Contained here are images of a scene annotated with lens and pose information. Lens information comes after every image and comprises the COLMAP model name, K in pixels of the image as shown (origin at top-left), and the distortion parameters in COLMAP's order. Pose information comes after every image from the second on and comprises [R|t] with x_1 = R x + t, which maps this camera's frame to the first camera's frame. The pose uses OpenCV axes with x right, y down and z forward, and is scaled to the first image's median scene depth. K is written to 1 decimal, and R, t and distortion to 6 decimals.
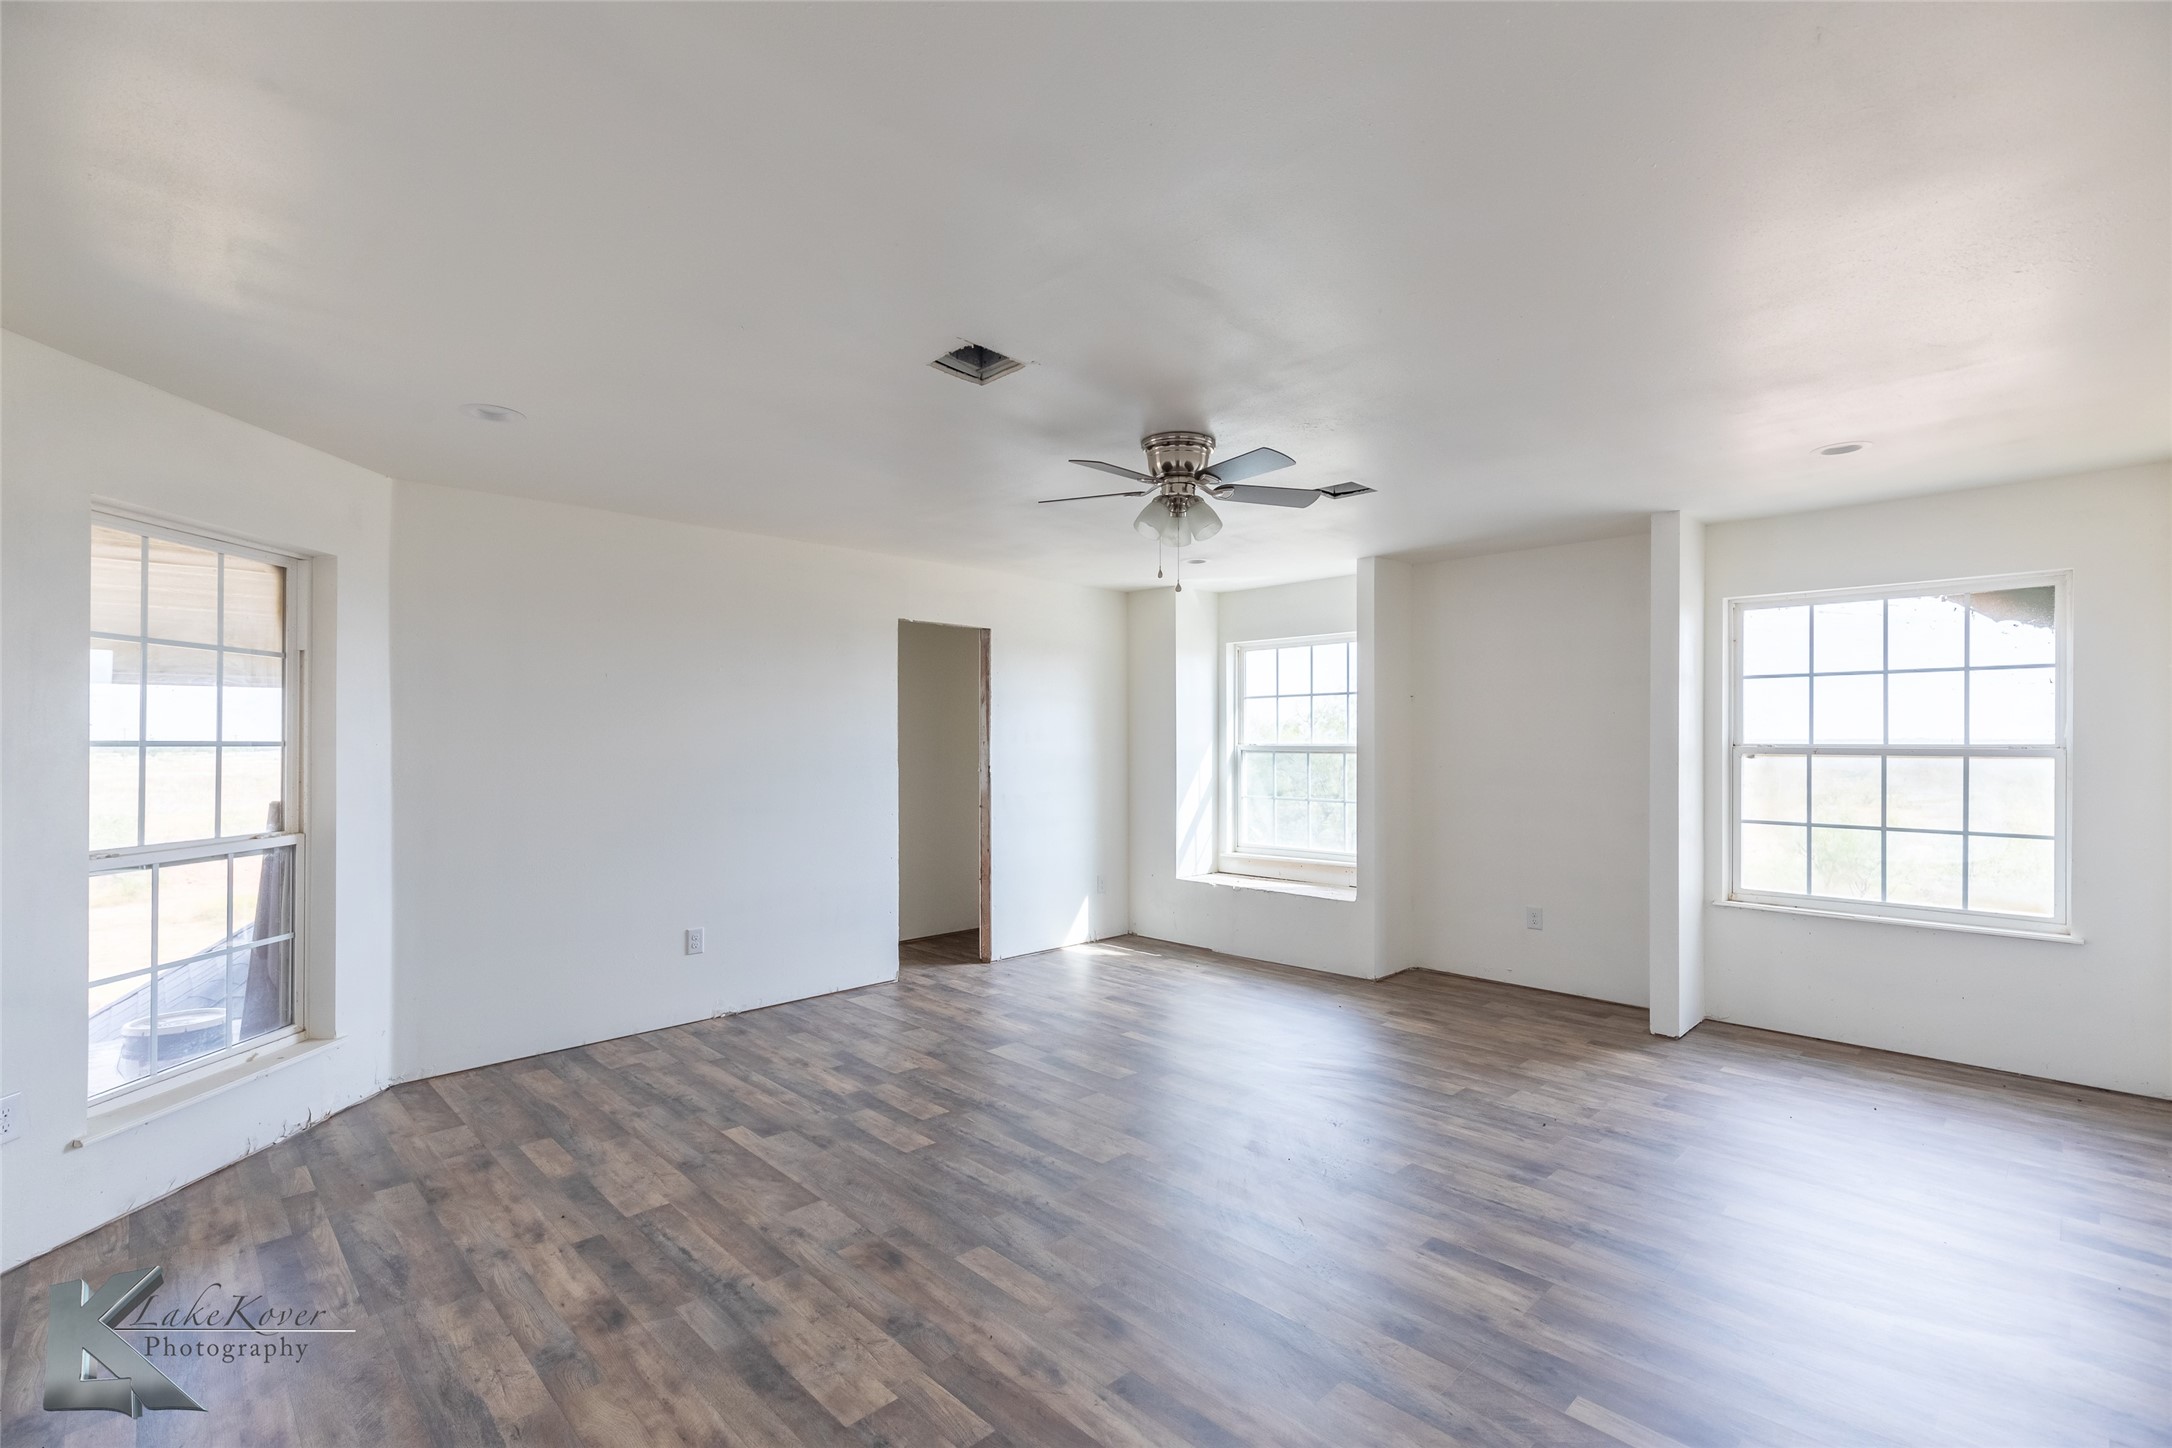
lens RADIAL K [[977.8, 0, 1086.1], [0, 977.8, 739.2], [0, 0, 1]] dist [0.004355, 0.000003]
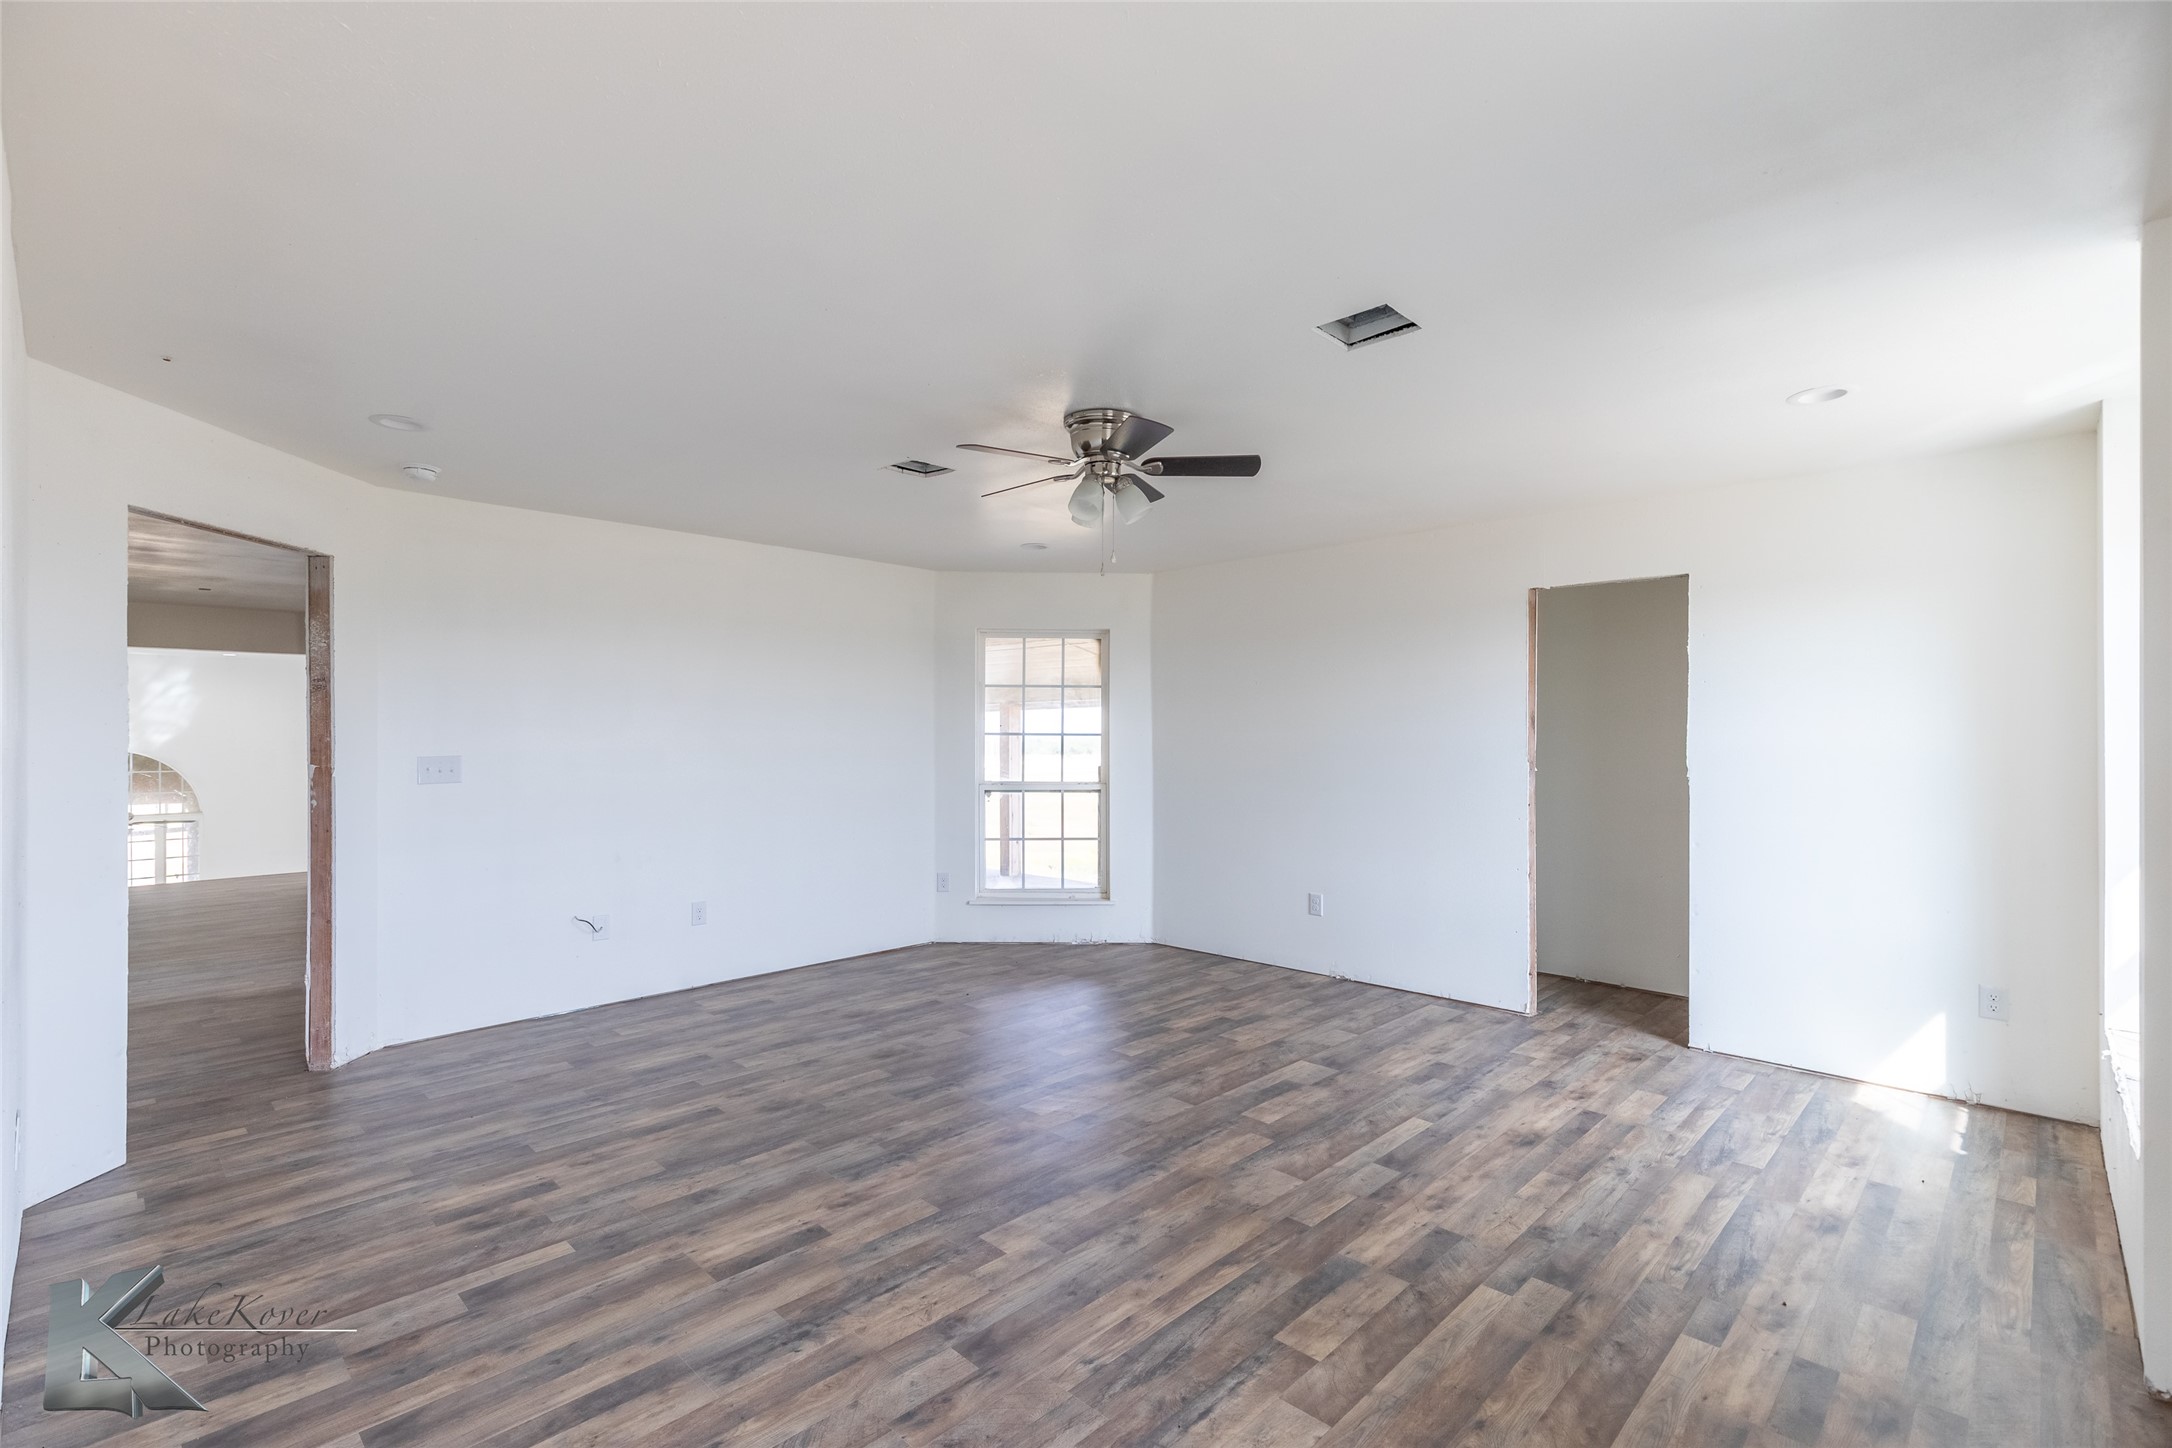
lens RADIAL K [[977.8, 0, 1086.1], [0, 977.8, 739.2], [0, 0, 1]] dist [0.004355, 0.000003]
pose [[0.022847, 0.005242, -0.999725, 0.946303], [0.000857, 0.999986, 0.005263, 0.003016], [0.999739, -0.000977, 0.022842, 0.869244]]
